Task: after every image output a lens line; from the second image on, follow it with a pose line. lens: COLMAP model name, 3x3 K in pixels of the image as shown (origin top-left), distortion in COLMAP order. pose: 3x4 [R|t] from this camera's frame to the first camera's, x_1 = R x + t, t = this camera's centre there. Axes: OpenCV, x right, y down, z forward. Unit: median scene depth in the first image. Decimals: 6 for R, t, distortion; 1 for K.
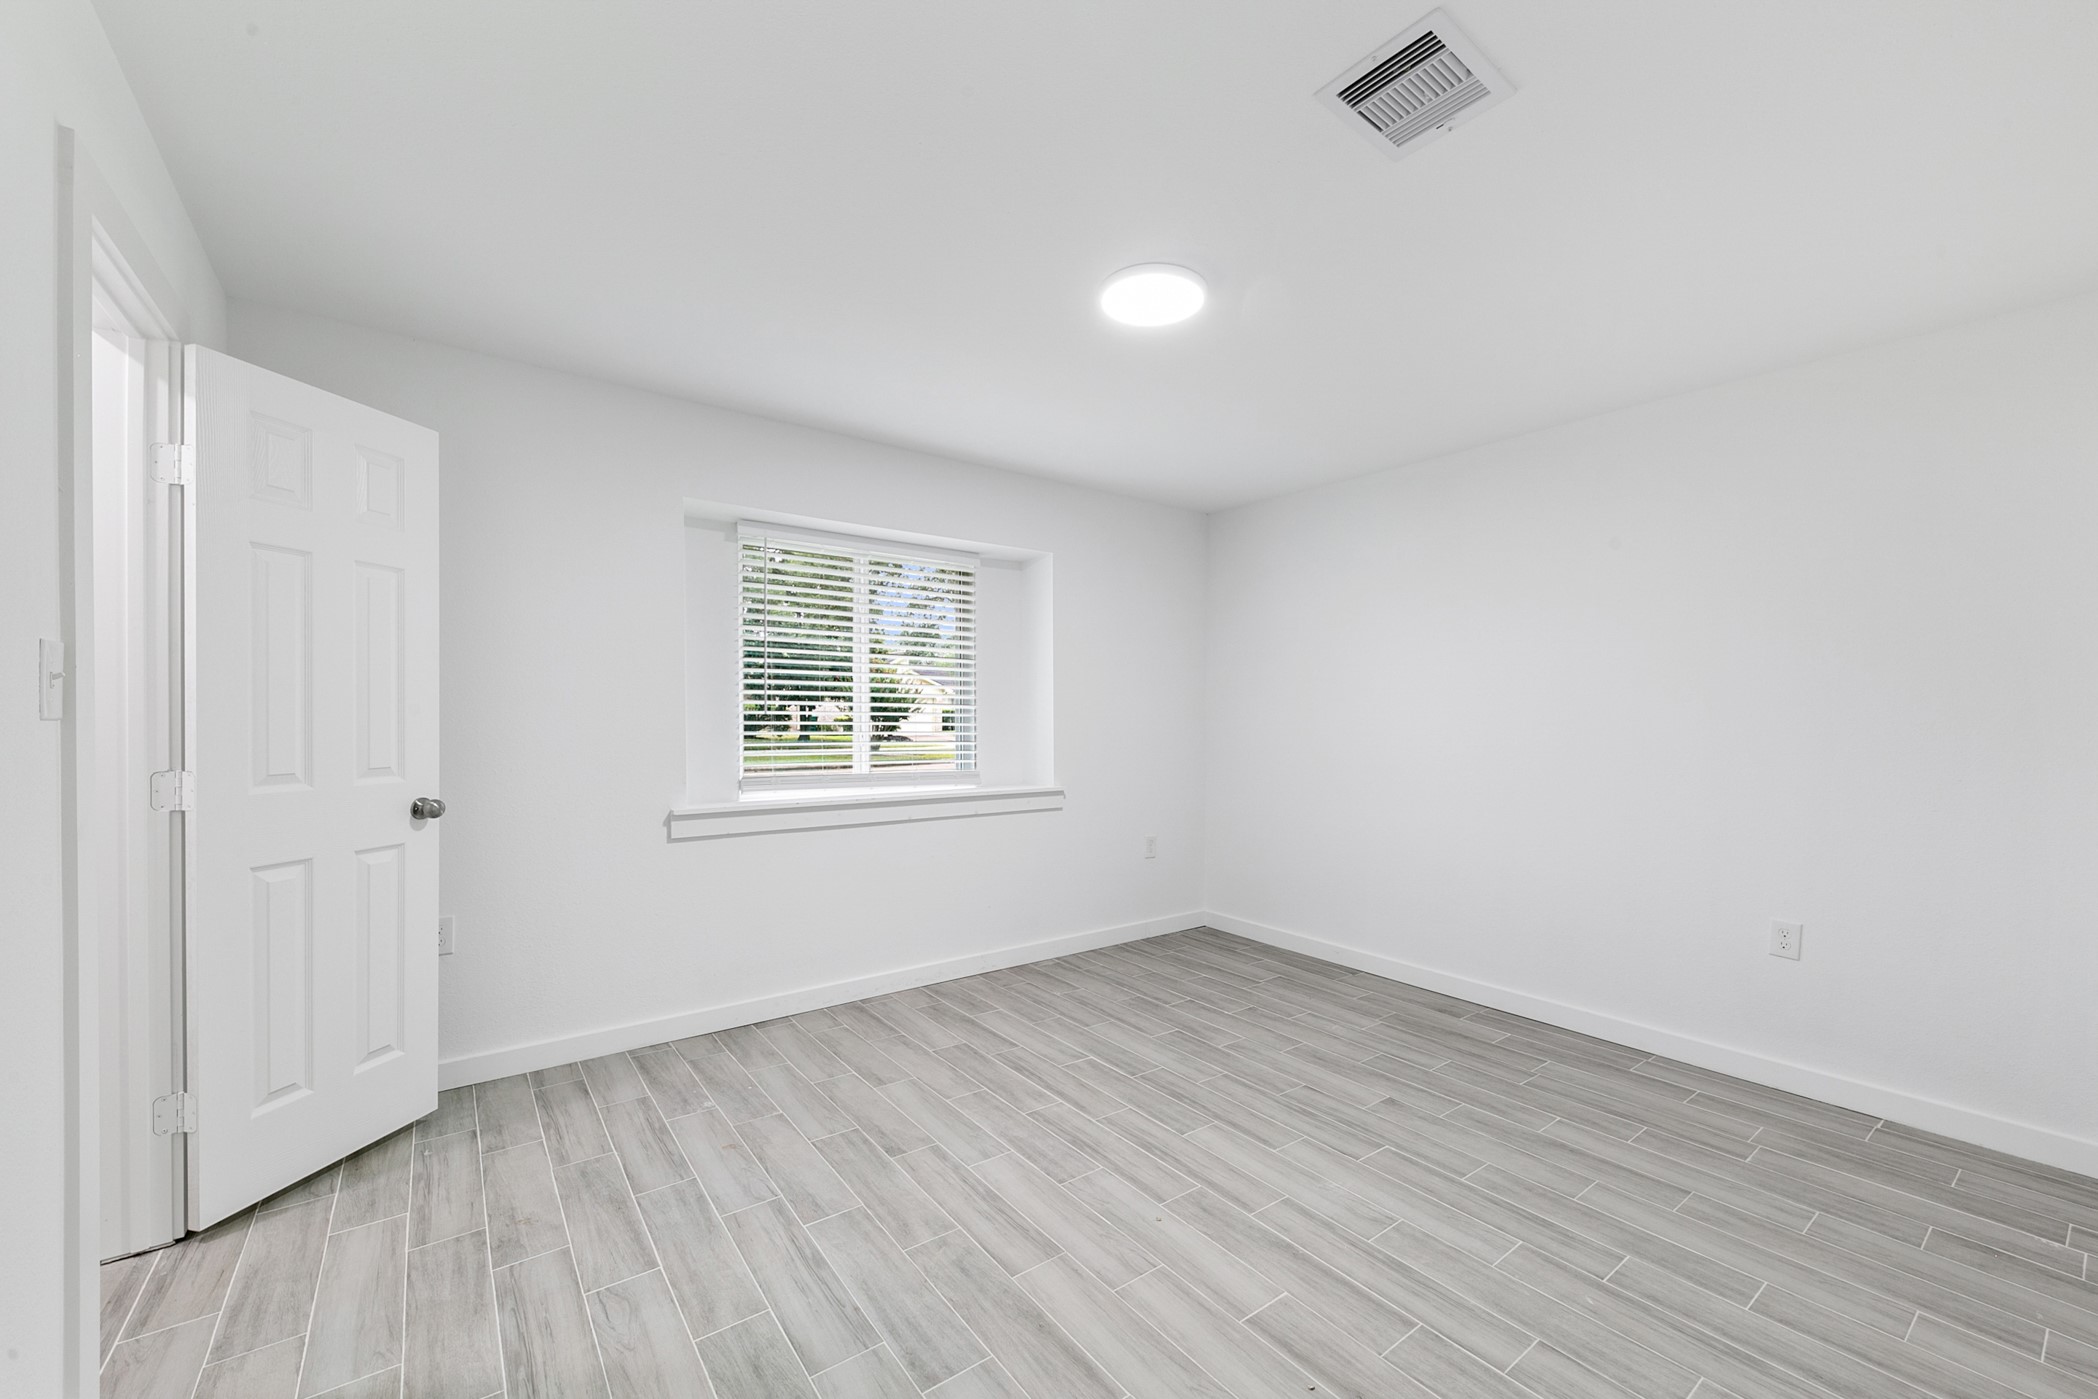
lens RADIAL K [[845.7, 0, 1048.3], [0, 845.7, 695.2], [0, 0, 1]] dist [0.014640, -0.000527]
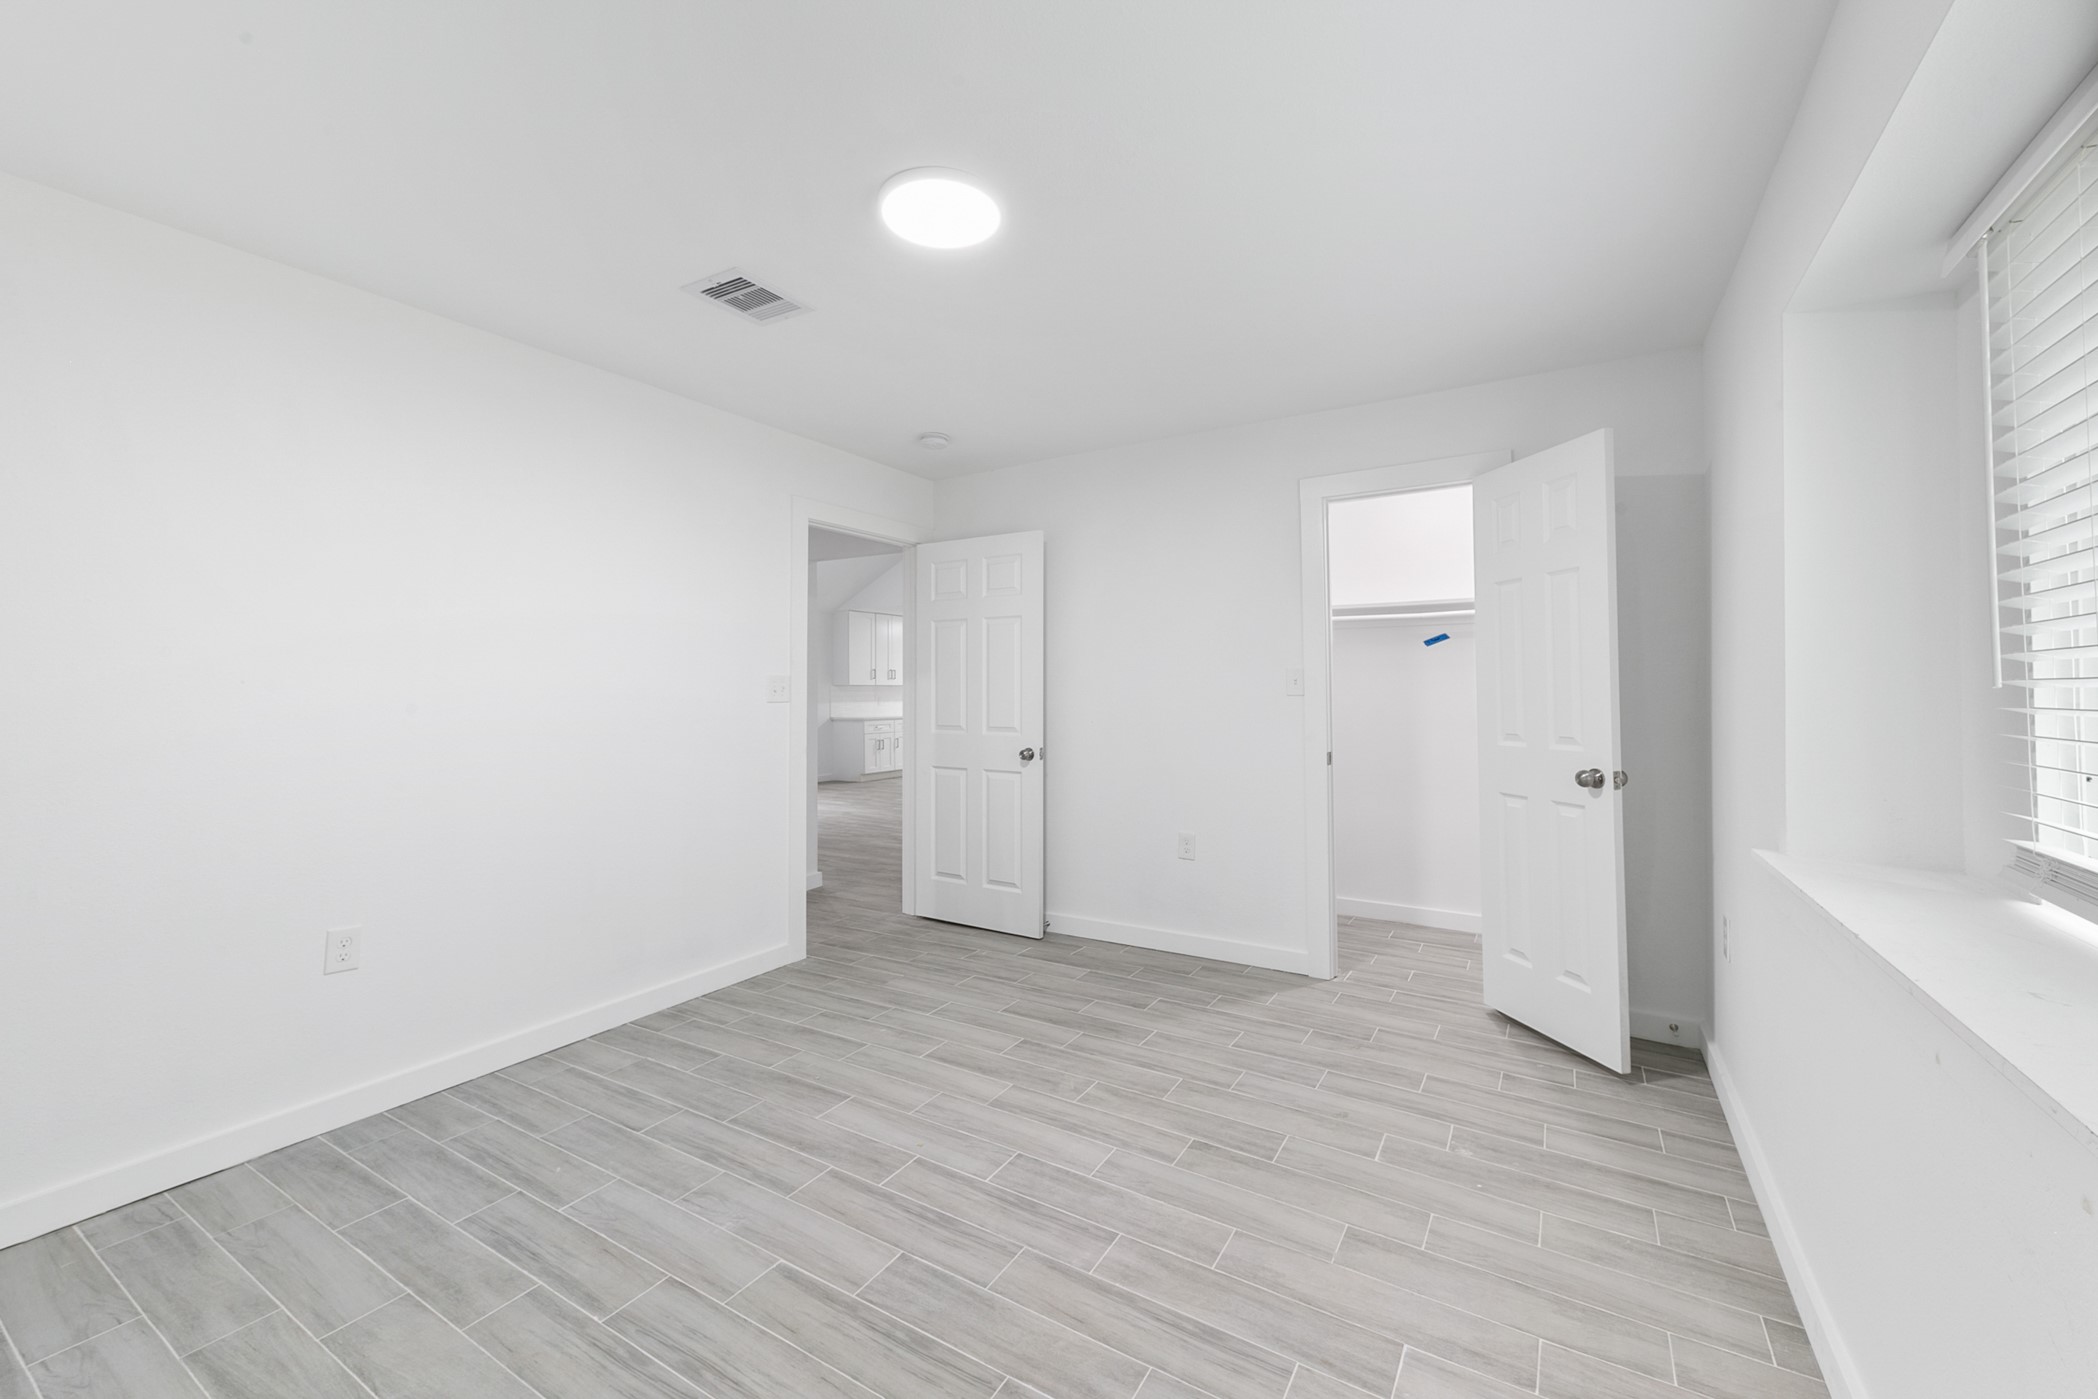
lens RADIAL K [[845.7, 0, 1048.3], [0, 845.7, 695.2], [0, 0, 1]] dist [0.014640, -0.000527]
pose [[-0.933200, -0.004199, -0.359332, 0.348399], [0.004993, 0.999684, -0.024649, 0.055532], [0.359322, -0.024797, -0.932884, 1.978874]]
